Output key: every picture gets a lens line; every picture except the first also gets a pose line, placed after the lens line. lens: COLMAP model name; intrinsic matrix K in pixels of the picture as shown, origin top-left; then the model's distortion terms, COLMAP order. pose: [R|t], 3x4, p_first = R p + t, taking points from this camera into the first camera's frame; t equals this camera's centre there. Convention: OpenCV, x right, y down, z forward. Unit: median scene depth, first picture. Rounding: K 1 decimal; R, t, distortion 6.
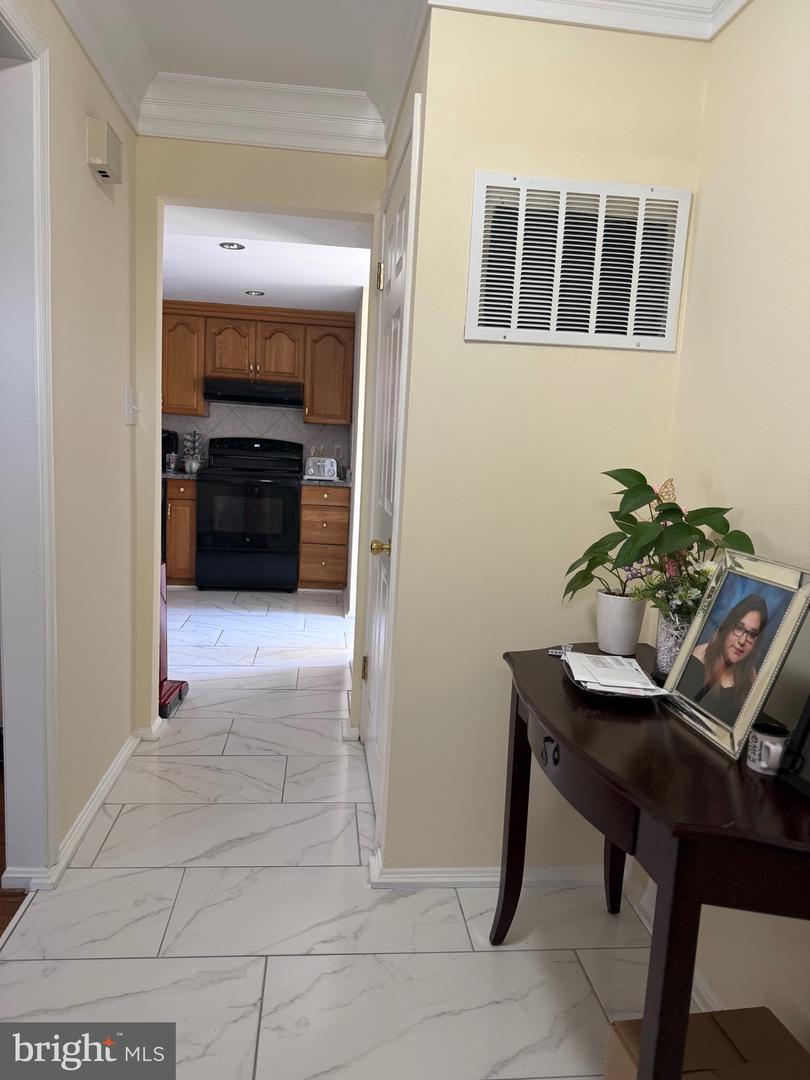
lens RADIAL K [[757.7, 0, 403.5], [0, 757.7, 544.1], [0, 0, 1]] dist [0.170147, -0.330922]
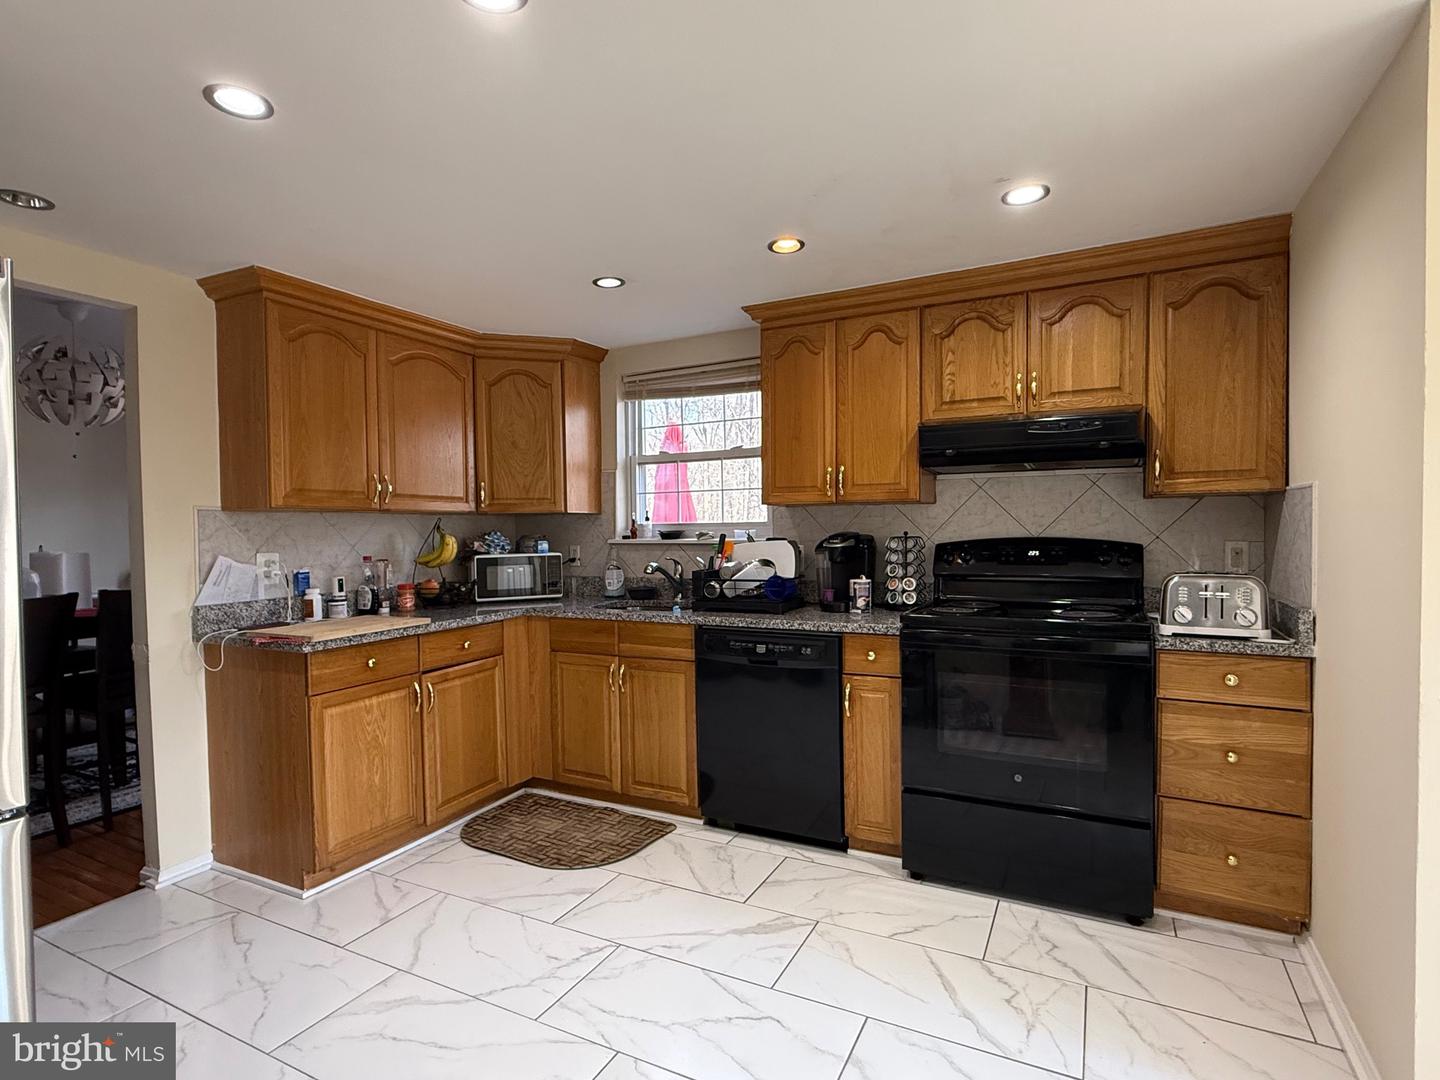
lens RADIAL K [[736.7, 0, 717.9], [0, 736.7, 548.3], [0, 0, 1]] dist [0.001237, 0.000446]
pose [[0.835420, -0.046930, -0.547604, -0.110251], [-0.017542, 0.993563, -0.111910, -0.081338], [0.549332, 0.103098, 0.829220, 0.538265]]
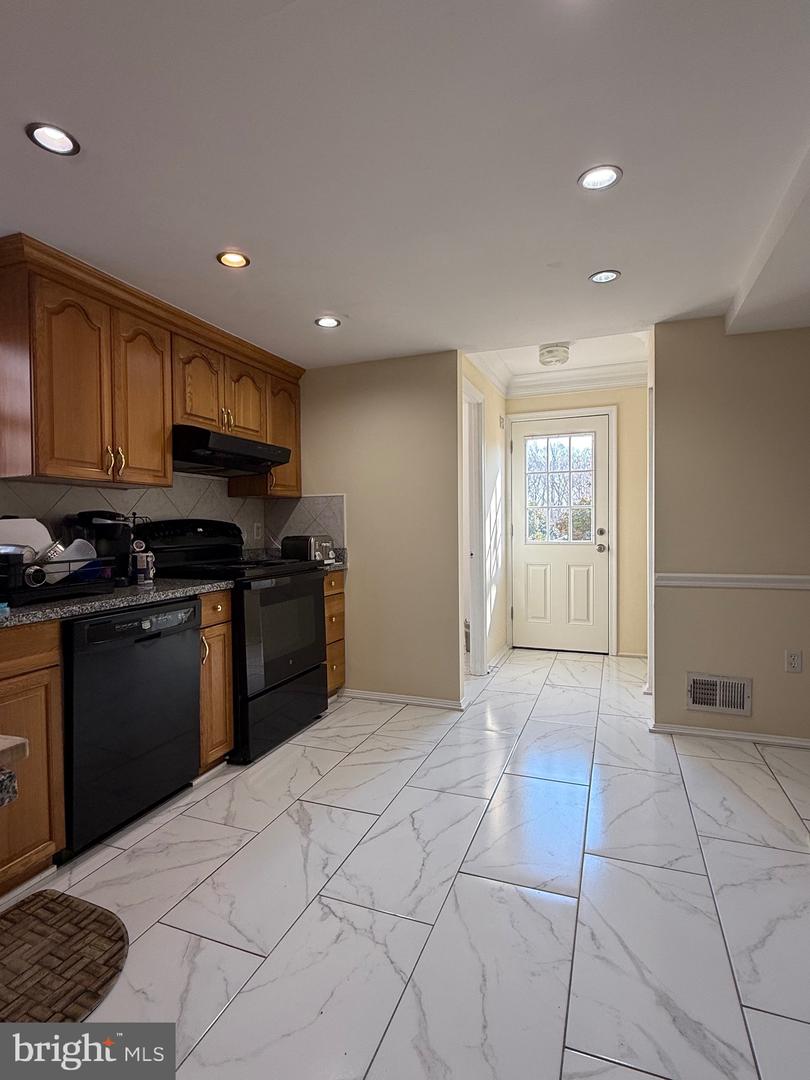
lens RADIAL K [[552.5, 0, 405.0], [0, 552.5, 540.0], [0, 0, 1]] dist [0.001237, 0.000446]
pose [[0.449353, -0.078630, 0.889887, -0.579337], [0.152738, 0.988214, 0.010192, -0.101849], [-0.880201, 0.131340, 0.456067, 0.643204]]
